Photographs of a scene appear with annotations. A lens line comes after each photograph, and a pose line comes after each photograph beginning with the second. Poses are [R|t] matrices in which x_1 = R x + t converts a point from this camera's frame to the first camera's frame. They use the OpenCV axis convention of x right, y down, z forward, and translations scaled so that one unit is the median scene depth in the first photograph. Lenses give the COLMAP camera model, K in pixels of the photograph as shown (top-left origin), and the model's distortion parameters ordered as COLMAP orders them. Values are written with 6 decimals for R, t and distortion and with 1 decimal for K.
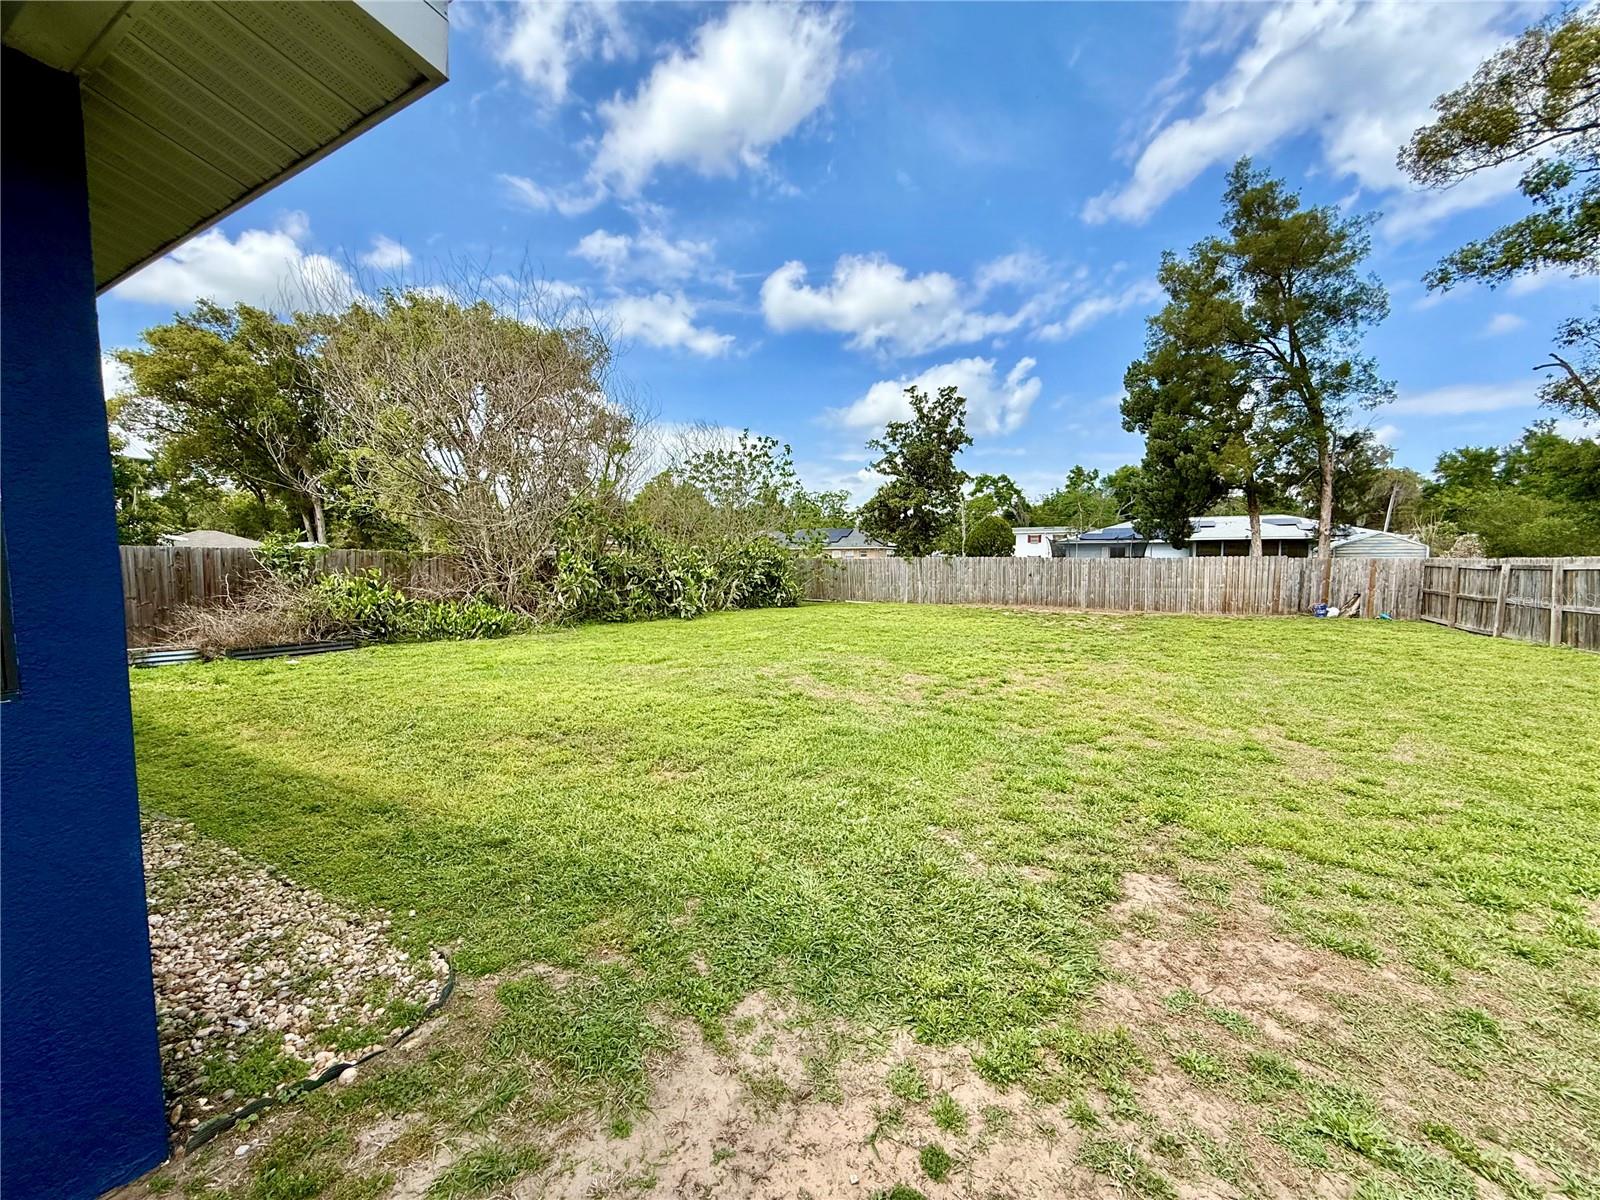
lens RADIAL K [[640.1, 0, 794.2], [0, 640.1, 603.8], [0, 0, 1]] dist [0.000211, 0.000184]
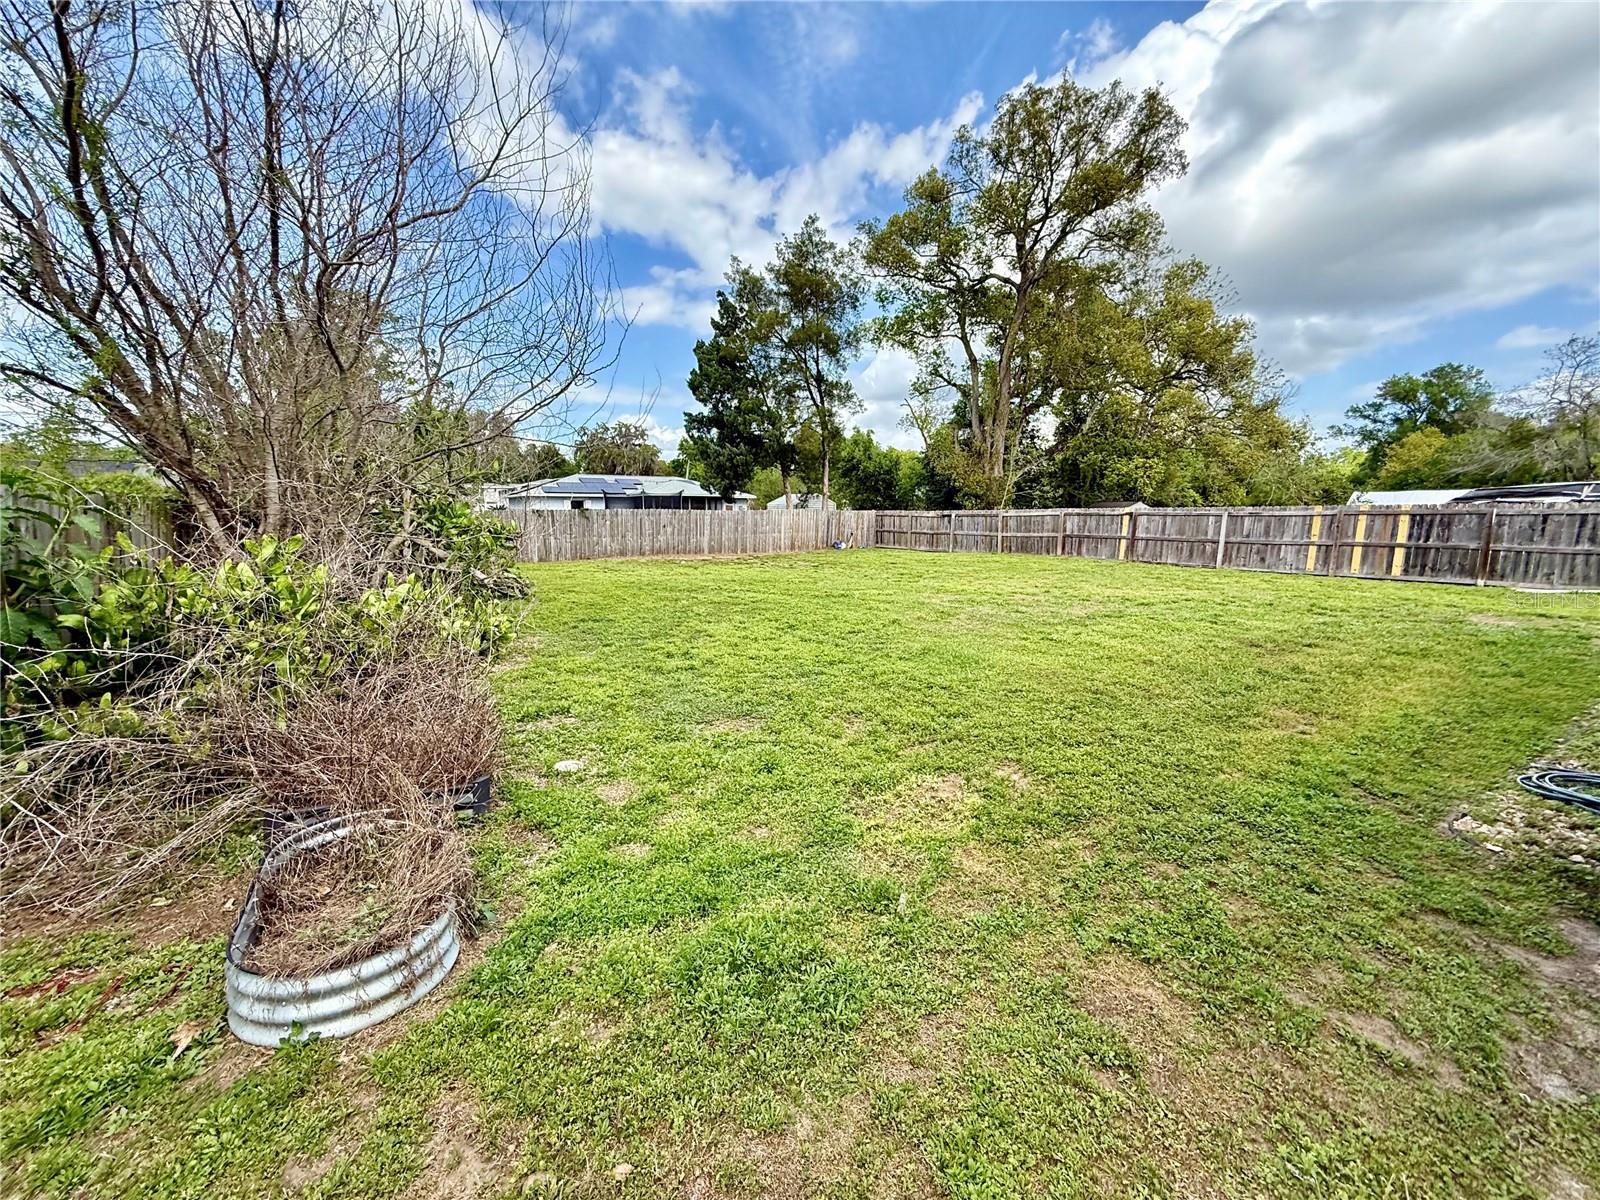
lens RADIAL K [[640.1, 0, 794.2], [0, 640.1, 603.8], [0, 0, 1]] dist [0.000211, 0.000184]
pose [[0.464139, -0.126122, 0.876737, -0.574703], [0.062857, 0.992005, 0.109428, -0.024125], [-0.883529, 0.004319, 0.468356, 0.375010]]
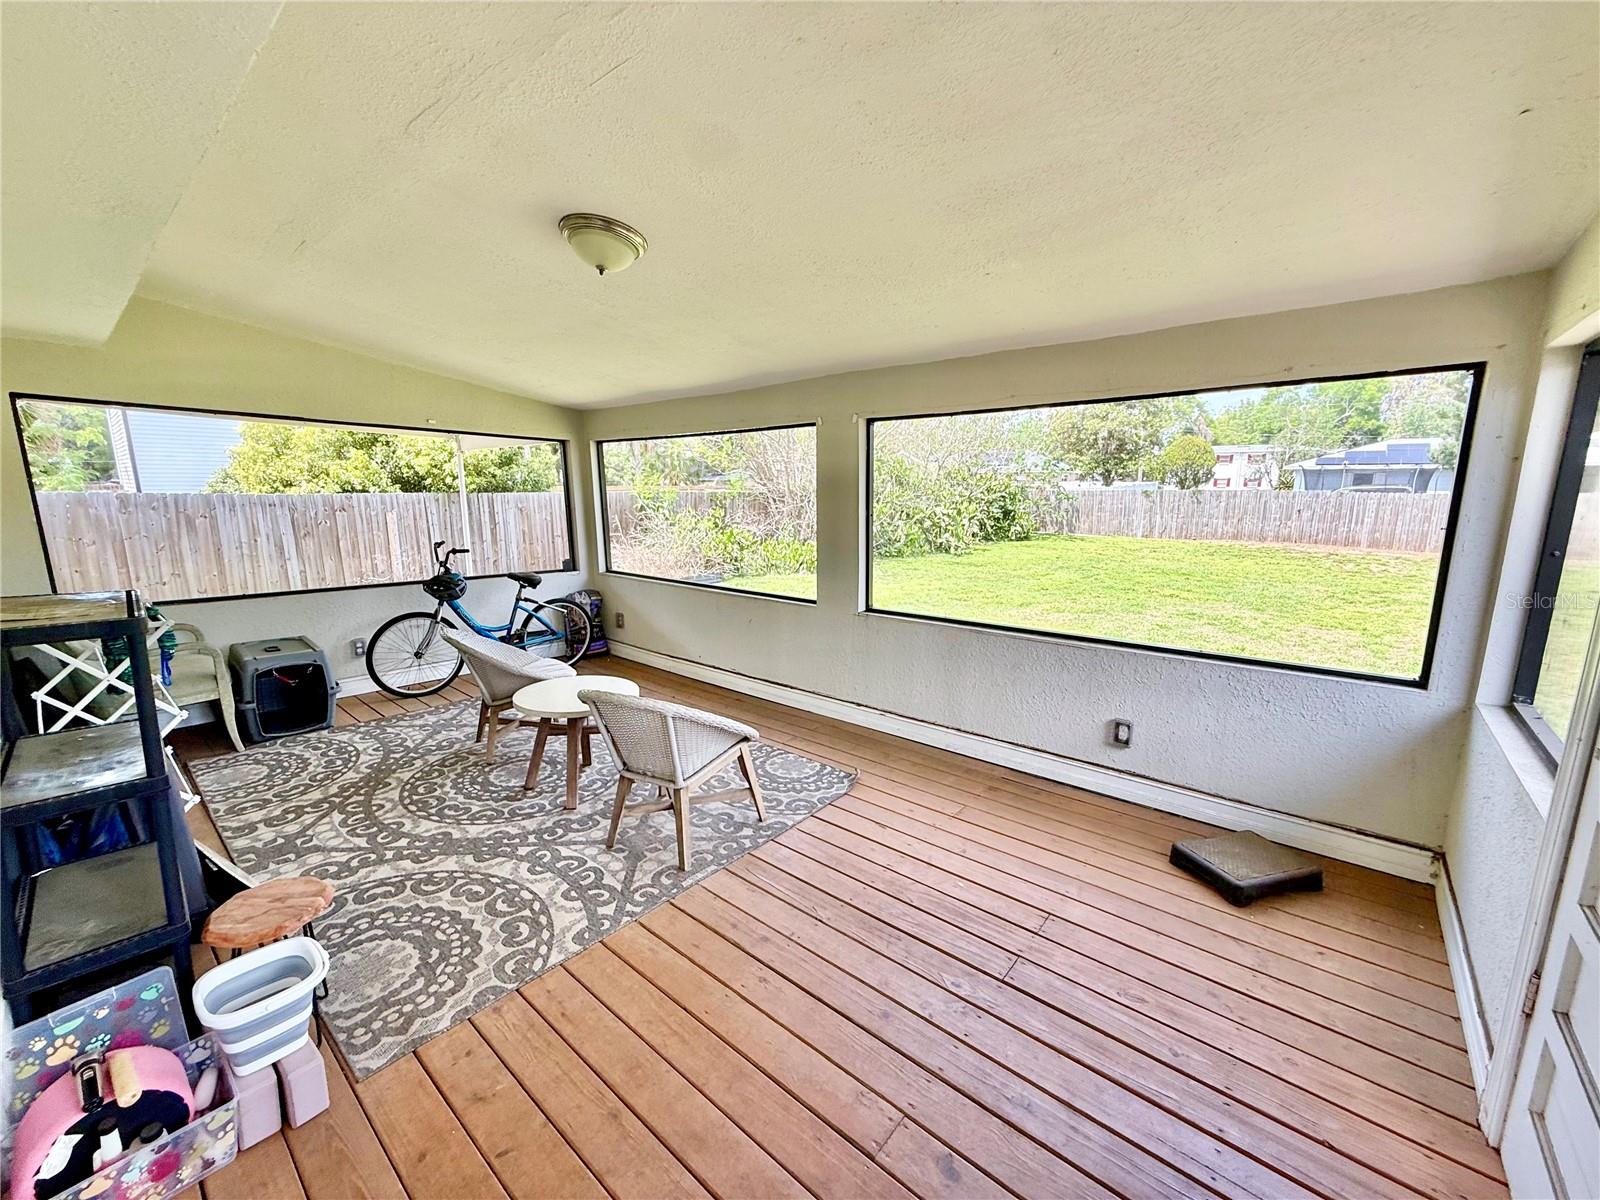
lens RADIAL K [[640.1, 0, 794.2], [0, 640.1, 603.8], [0, 0, 1]] dist [0.000211, 0.000184]
pose [[0.982728, 0.034909, -0.181731, -0.208855], [-0.012074, 0.992049, 0.125274, -0.021892], [0.184660, -0.120916, 0.975336, -0.061944]]
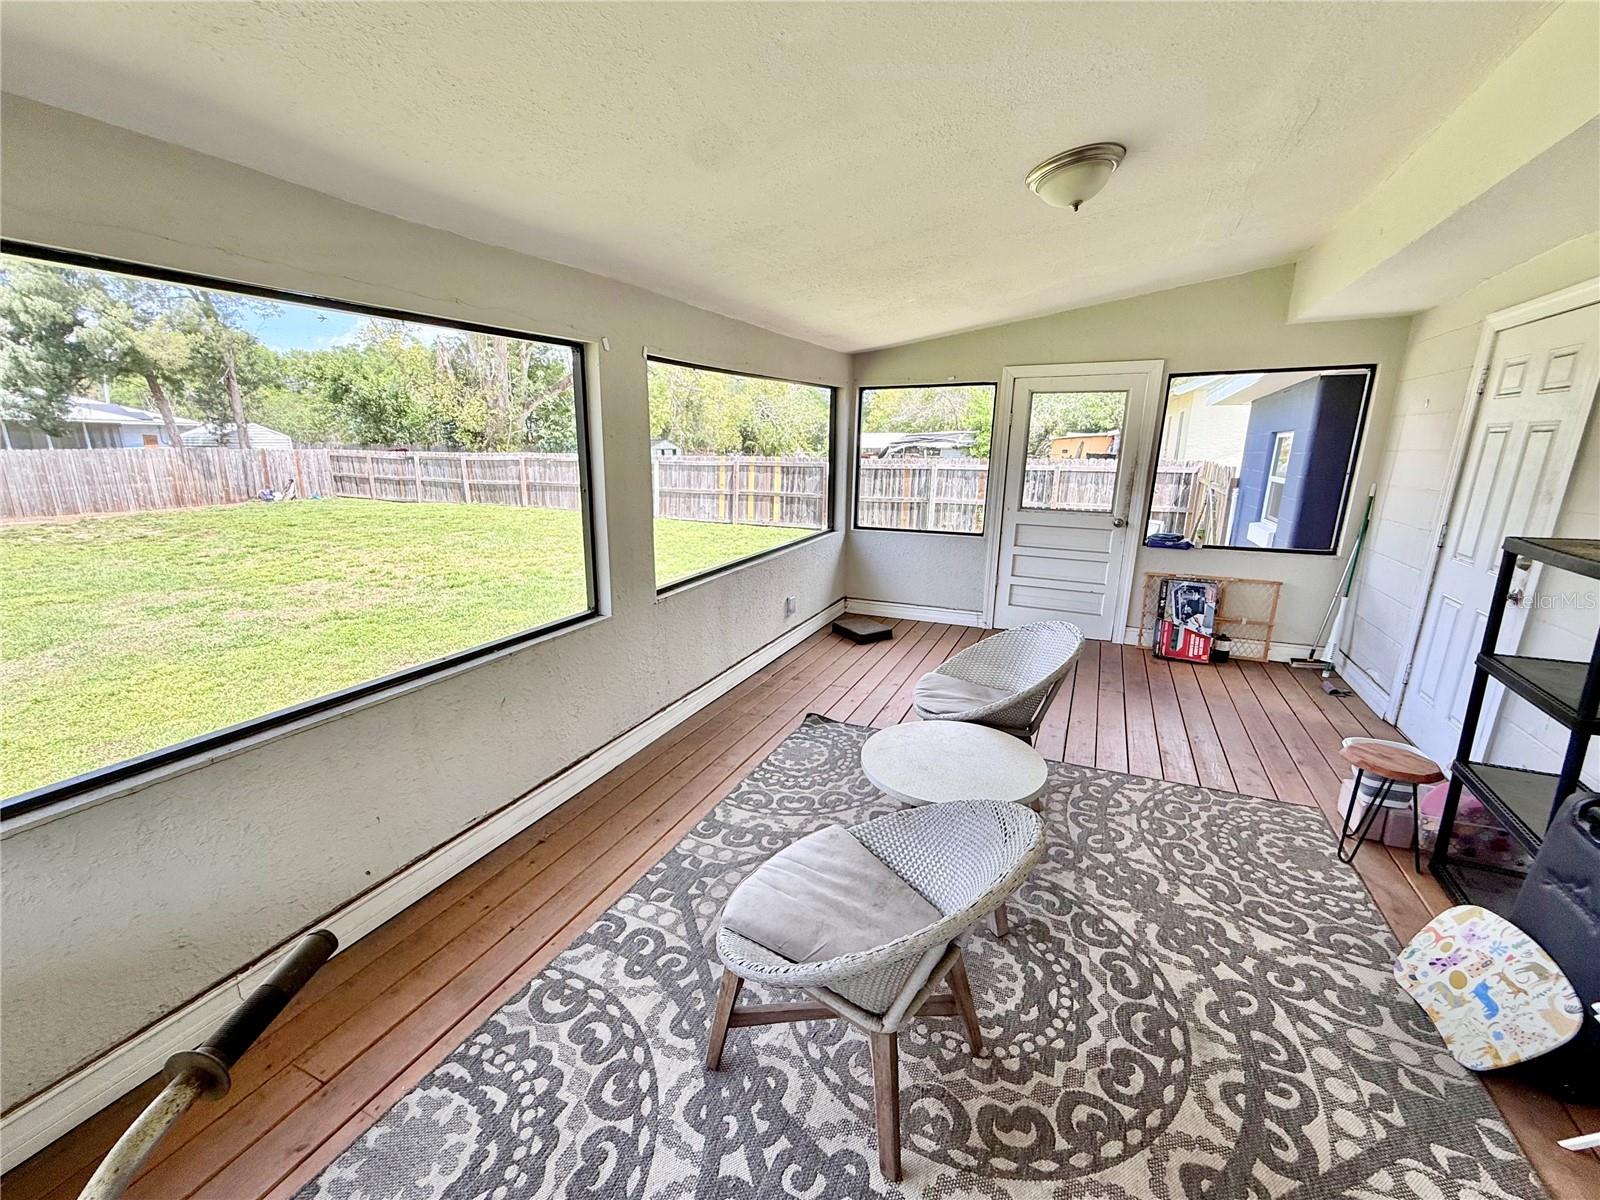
lens RADIAL K [[639.4, 0, 793.3], [0, 639.4, 581.8], [0, 0, 1]] dist [0.000707, -0.000593]
pose [[-0.073453, -0.212418, 0.974414, -0.406070], [0.057815, 0.974503, 0.216796, -0.033551], [-0.995621, 0.072260, -0.059299, 0.131143]]
